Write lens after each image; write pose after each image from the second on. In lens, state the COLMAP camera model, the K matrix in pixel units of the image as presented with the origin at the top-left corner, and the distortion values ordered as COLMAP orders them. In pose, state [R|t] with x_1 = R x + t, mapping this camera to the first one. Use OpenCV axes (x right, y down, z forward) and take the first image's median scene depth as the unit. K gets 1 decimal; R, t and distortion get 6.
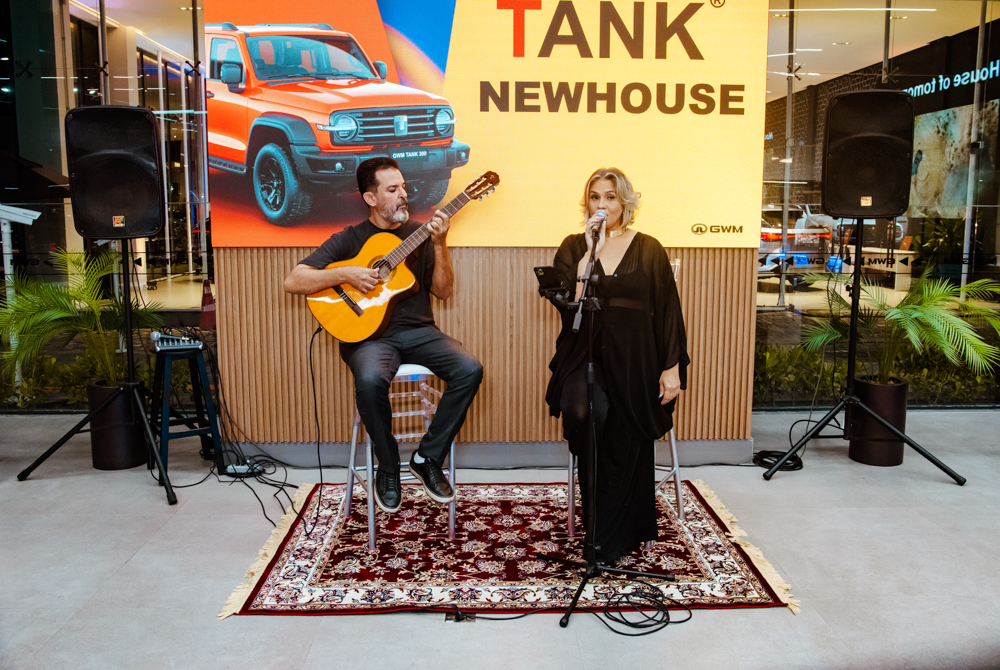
lens RADIAL K [[801.0, 0, 498.0], [0, 801.0, 333.6], [0, 0, 1]] dist [-0.009671, -0.000112]
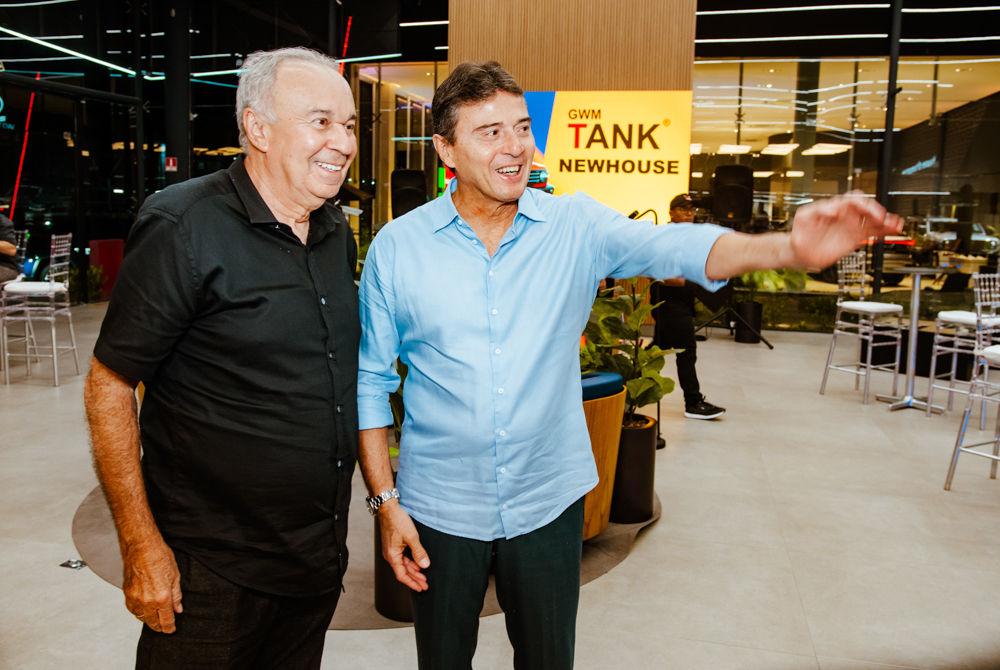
lens RADIAL K [[801.0, 0, 500.8], [0, 801.0, 334.3], [0, 0, 1]] dist [-0.009671, -0.000112]
pose [[0.966867, 0.055819, -0.249102, 0.410118], [-0.055368, 0.998427, 0.008825, 0.170356], [0.249203, 0.005259, 0.968437, -1.237839]]
